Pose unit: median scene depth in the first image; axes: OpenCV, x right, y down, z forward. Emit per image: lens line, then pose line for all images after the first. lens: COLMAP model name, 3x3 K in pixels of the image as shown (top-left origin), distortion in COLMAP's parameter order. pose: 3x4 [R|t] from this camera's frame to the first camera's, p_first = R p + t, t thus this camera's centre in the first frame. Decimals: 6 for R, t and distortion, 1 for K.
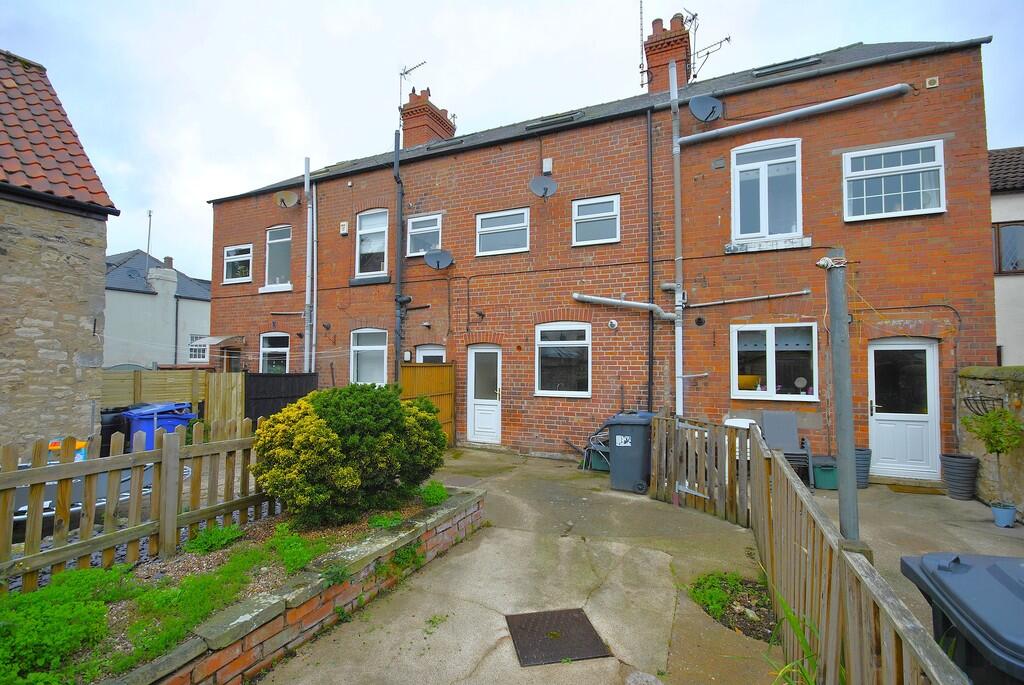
lens RADIAL K [[449.6, 0, 517.1], [0, 449.6, 347.8], [0, 0, 1]] dist [0.004435, -0.011345]
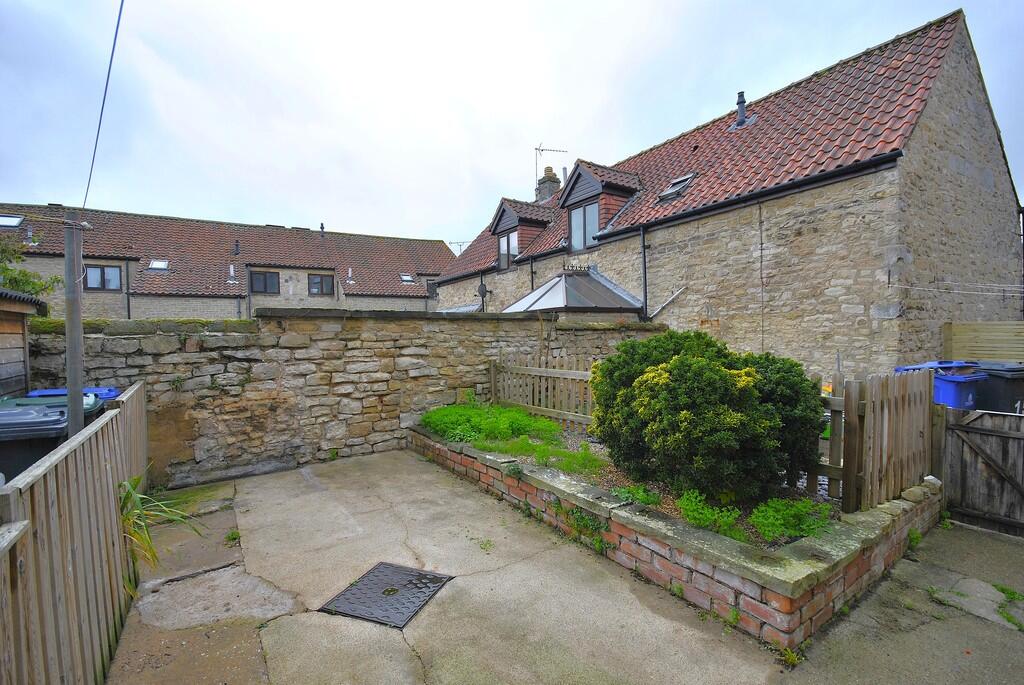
lens RADIAL K [[449.6, 0, 517.1], [0, 449.6, 347.8], [0, 0, 1]] dist [0.004435, -0.011345]
pose [[-0.523813, 0.028049, -0.851371, 0.388706], [0.050096, 0.998742, 0.002082, 0.073420], [0.850359, -0.041560, -0.524559, 0.925241]]
